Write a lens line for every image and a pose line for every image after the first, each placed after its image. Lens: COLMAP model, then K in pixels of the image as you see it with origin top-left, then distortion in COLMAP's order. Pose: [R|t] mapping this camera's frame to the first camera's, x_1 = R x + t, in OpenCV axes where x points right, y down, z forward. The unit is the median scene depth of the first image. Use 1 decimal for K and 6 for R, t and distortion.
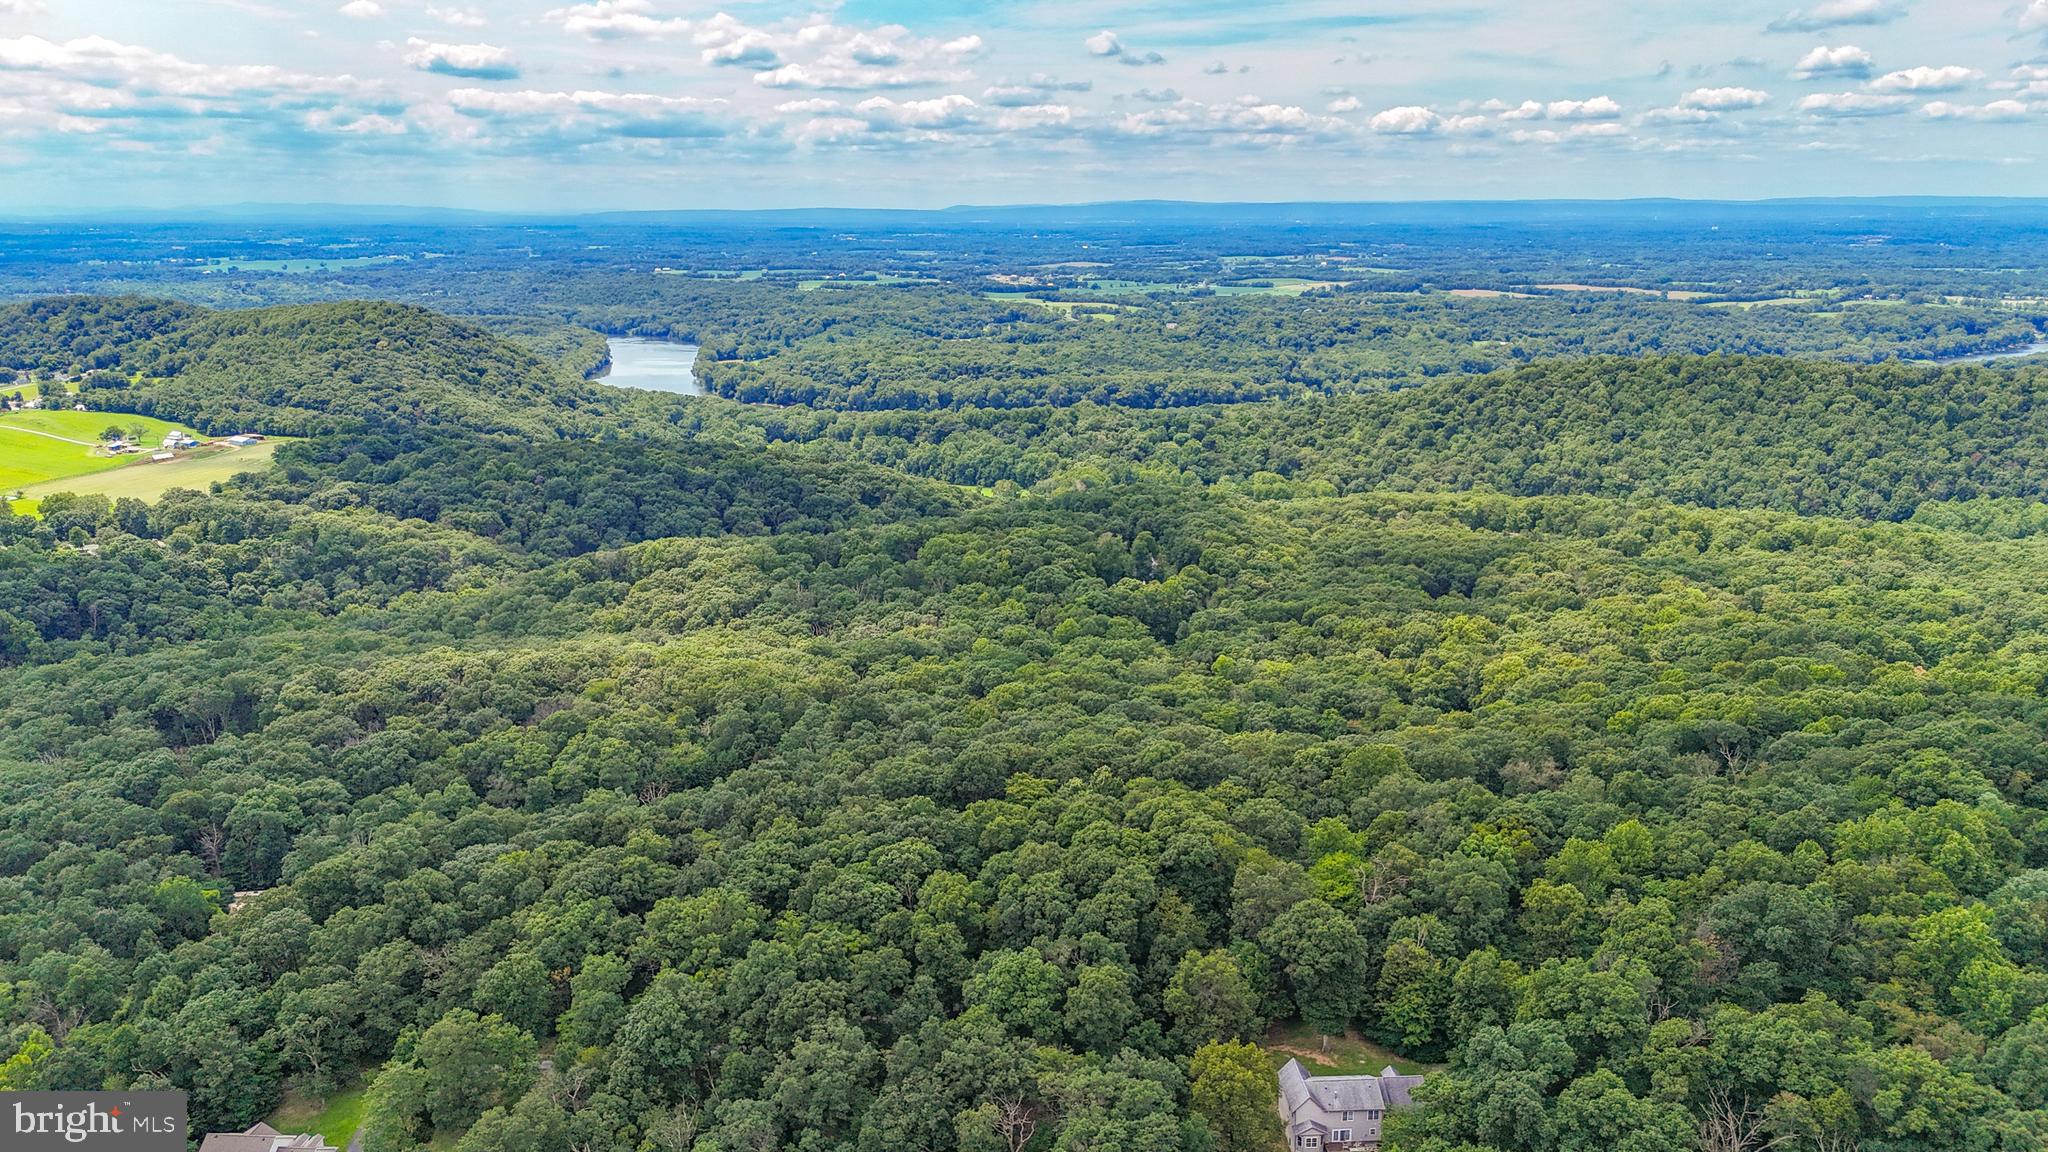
lens RADIAL K [[1507.2, 0, 1024.0], [0, 1507.2, 576.0], [0, 0, 1]] dist [0.061014, -0.068965]
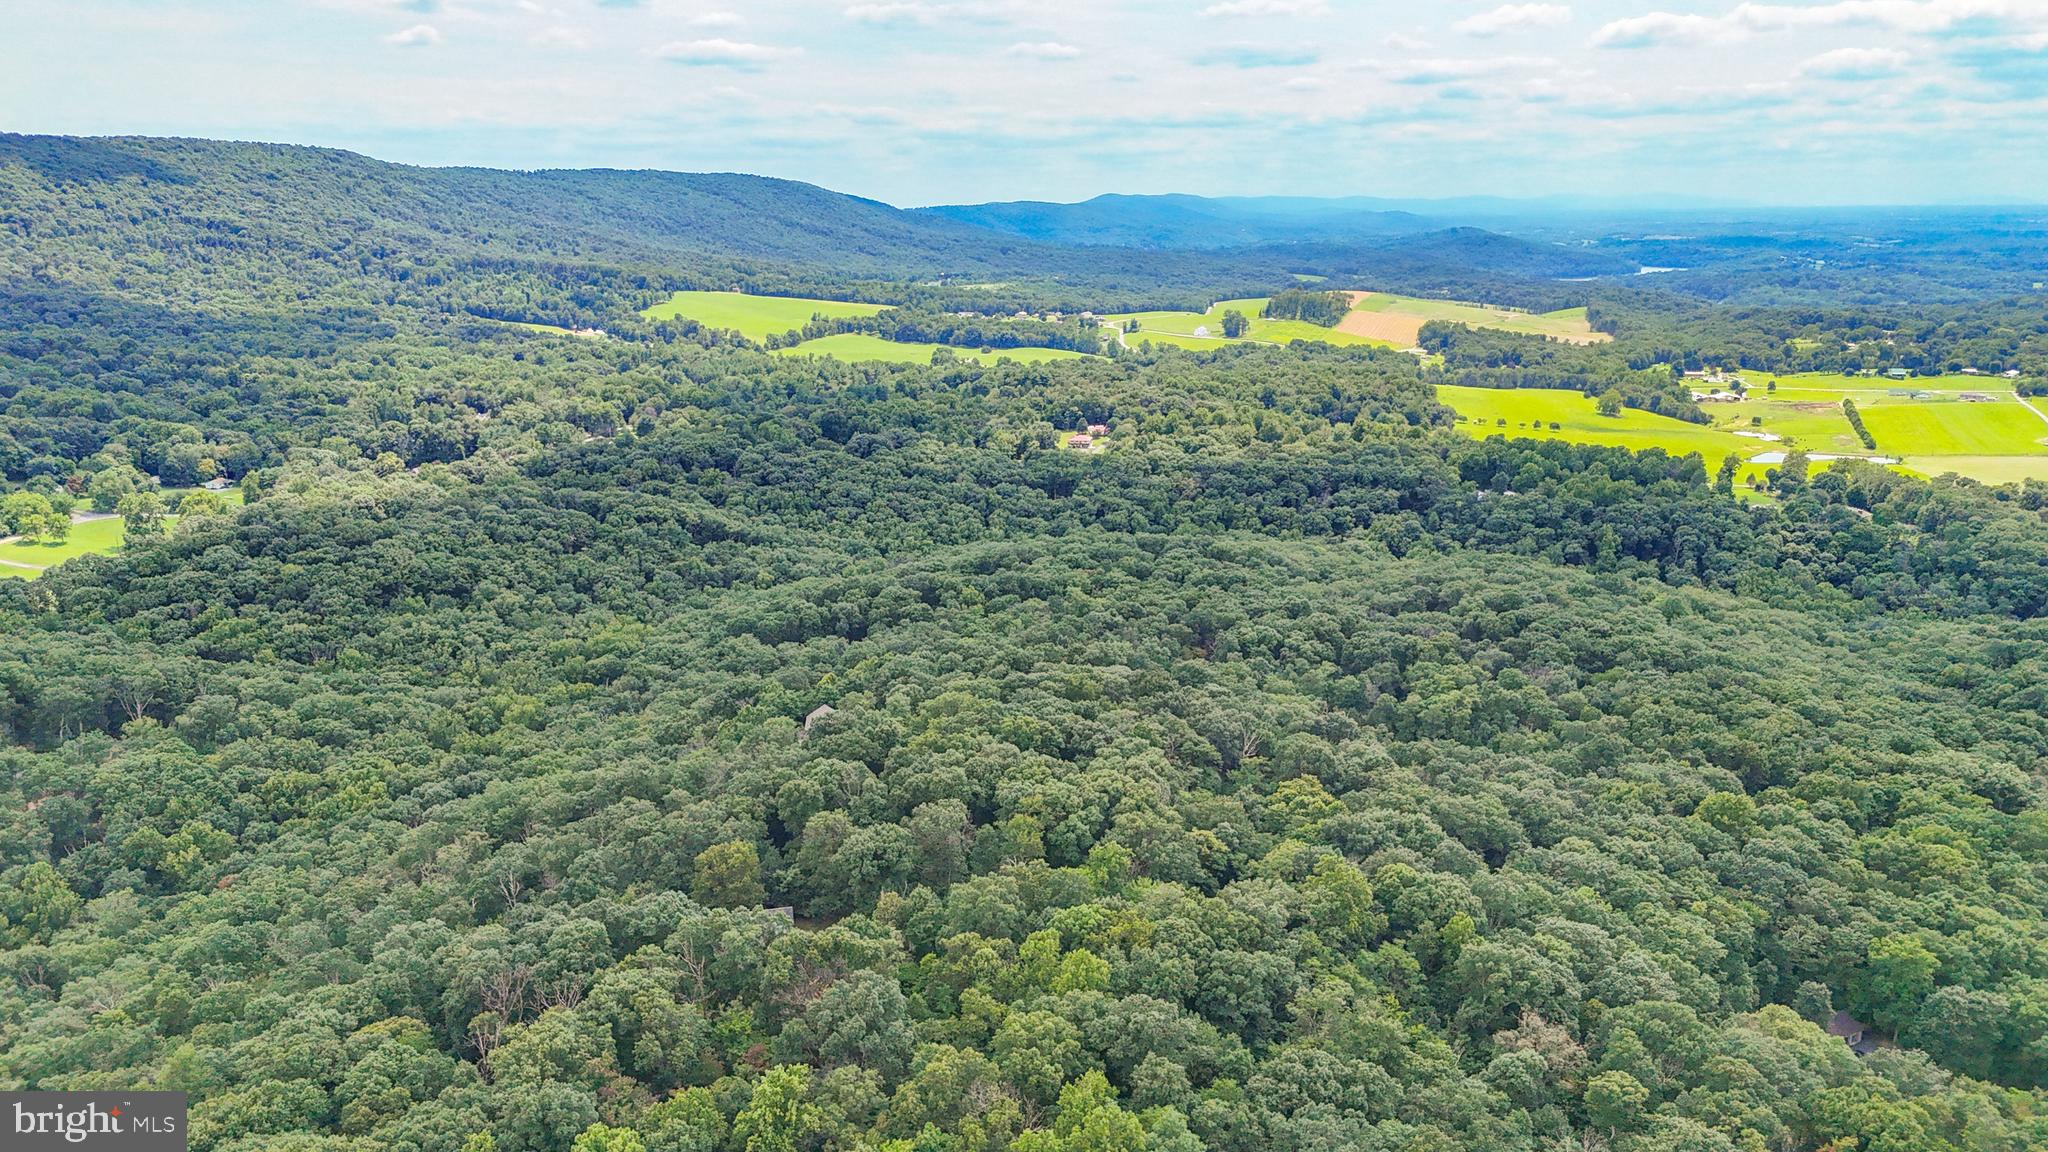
lens RADIAL K [[1489.2, 0, 1024.3], [0, 1489.2, 584.6], [0, 0, 1]] dist [0.085470, -0.100465]
pose [[0.173012, 0.244741, -0.954028, 0.215516], [-0.227484, 0.952374, 0.203063, -0.035693], [0.958289, 0.181894, 0.220447, 0.145385]]
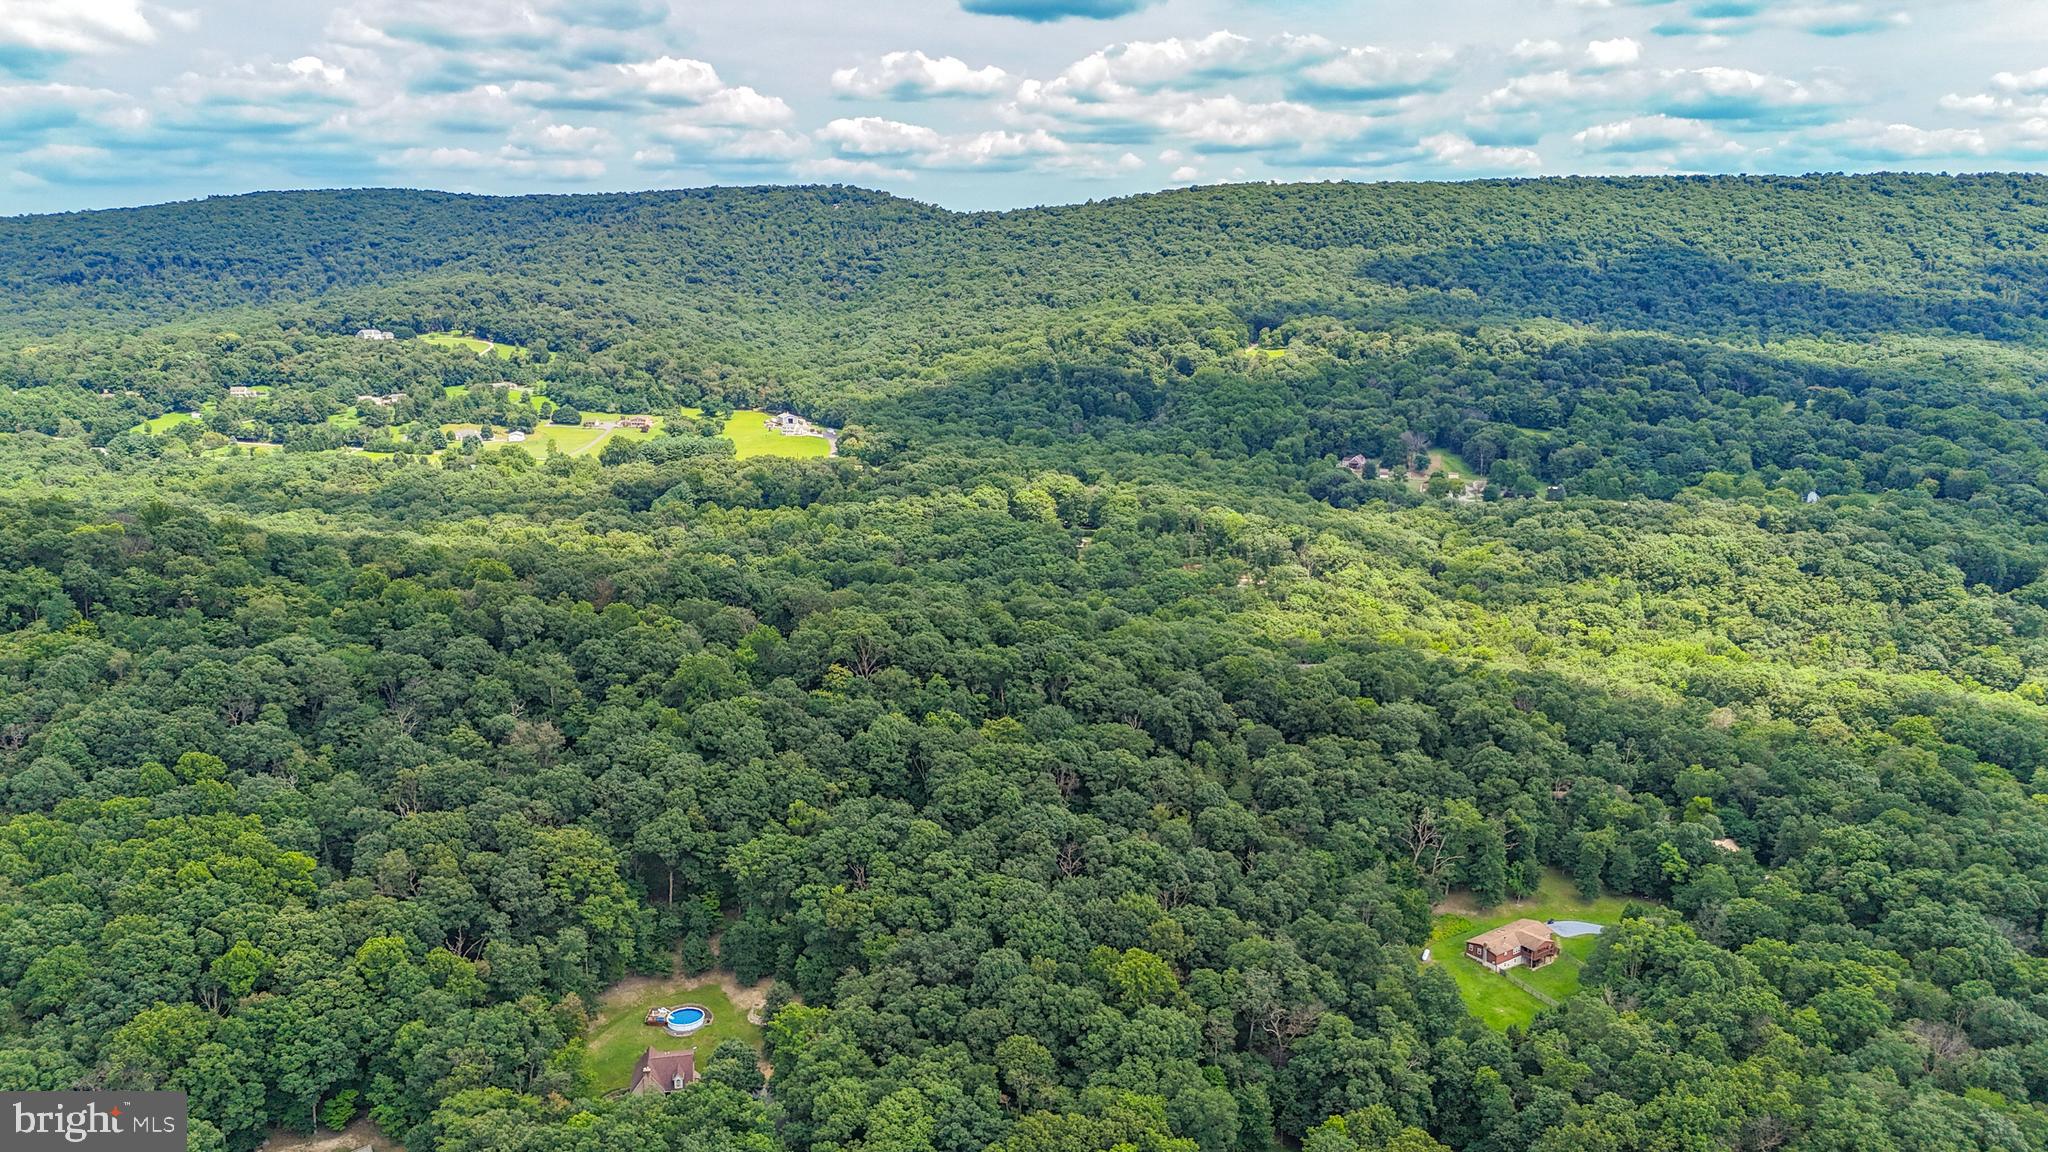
lens RADIAL K [[1483.6, 0, 1024.0], [0, 1483.6, 576.0], [0, 0, 1]] dist [0.065300, -0.072514]
pose [[-0.978320, 0.051652, -0.200557, 0.050210], [-0.039557, 0.903967, 0.425768, -0.109085], [0.203288, 0.424471, -0.882325, 0.482245]]
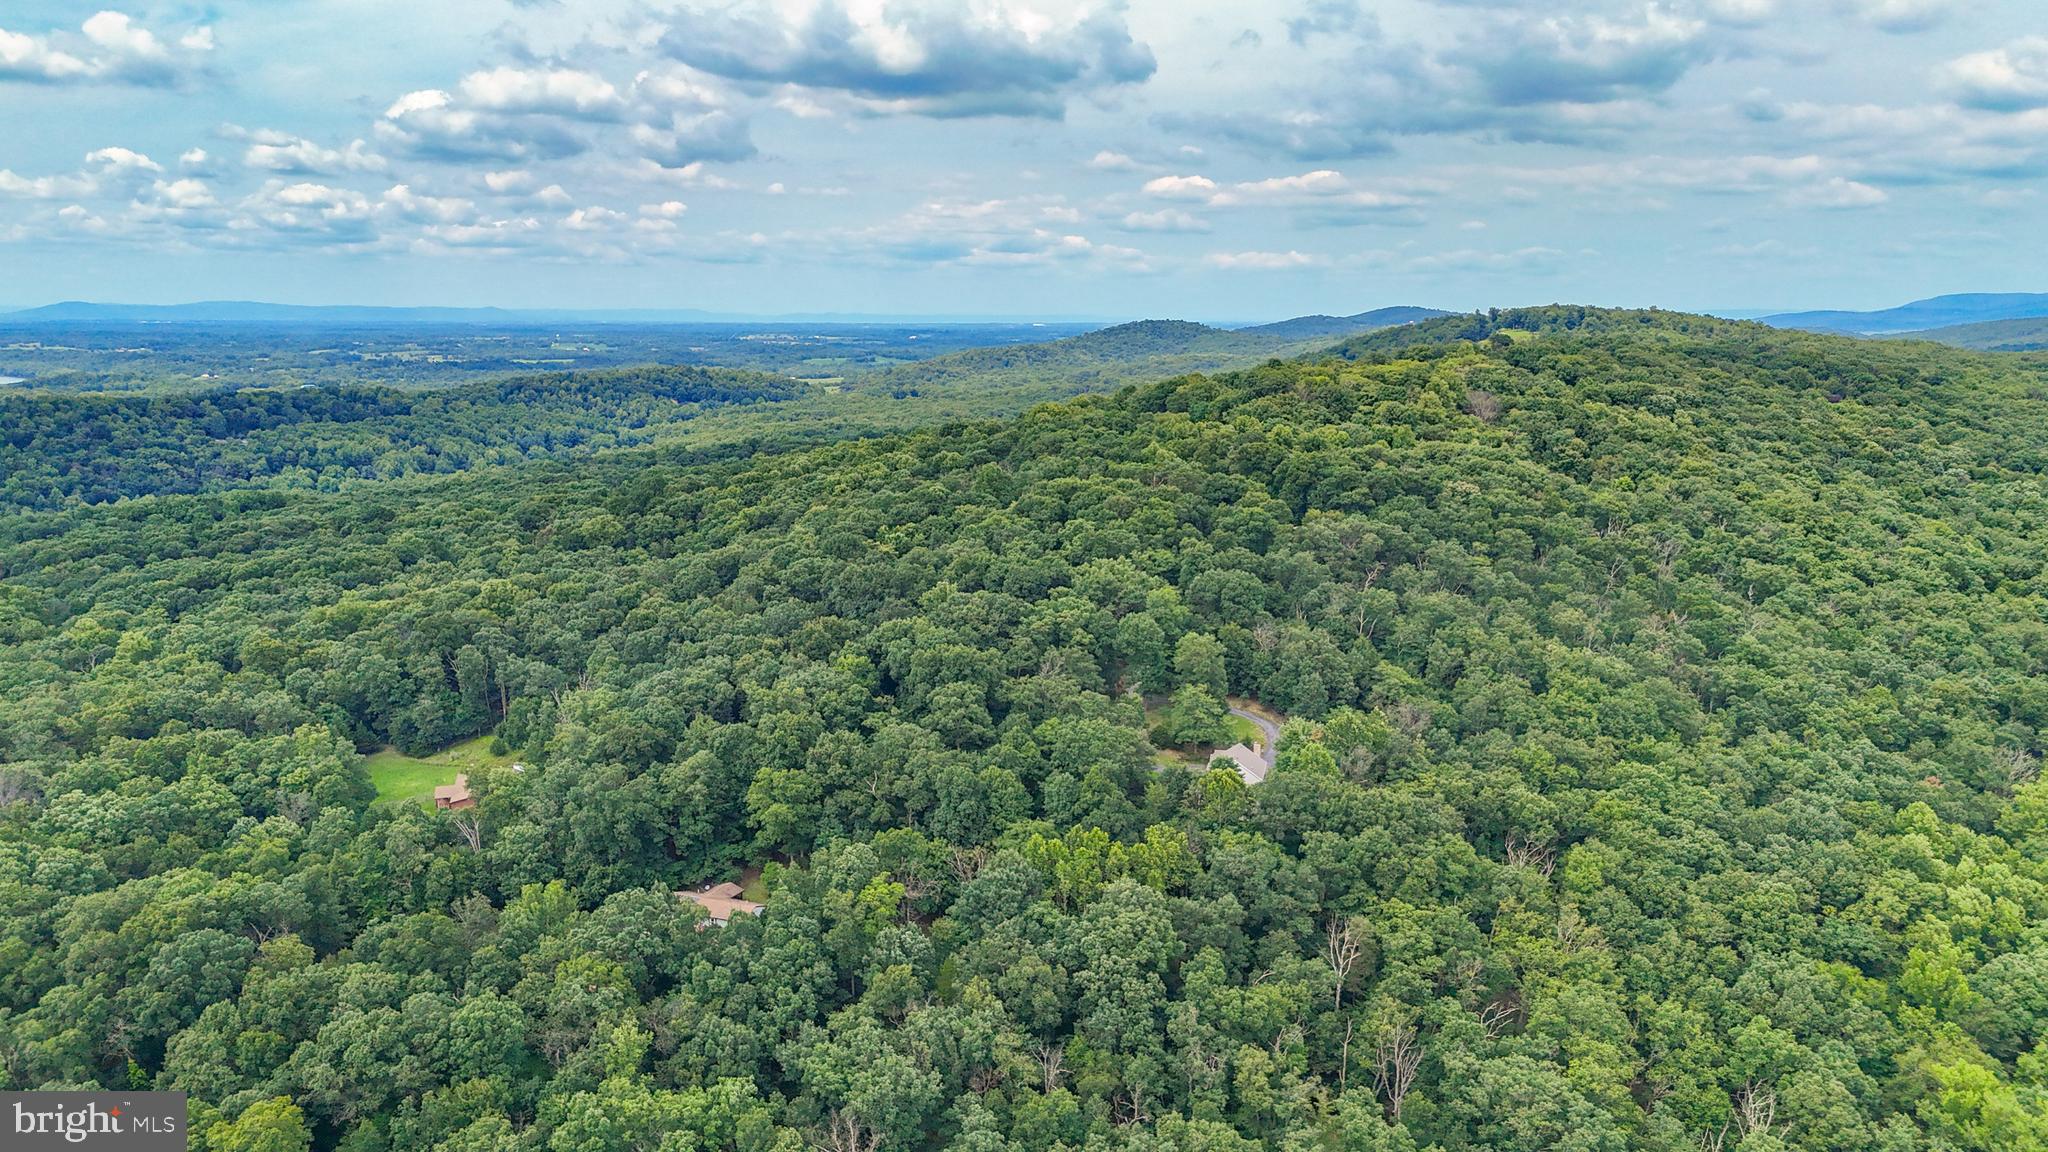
lens RADIAL K [[1507.7, 0, 1014.4], [0, 1507.7, 568.1], [0, 0, 1]] dist [0.045261, -0.001378]
pose [[0.136796, -0.156644, 0.978136, -0.291672], [0.229401, 0.965586, 0.122552, 0.006758], [-0.963671, 0.207621, 0.168023, 0.167680]]
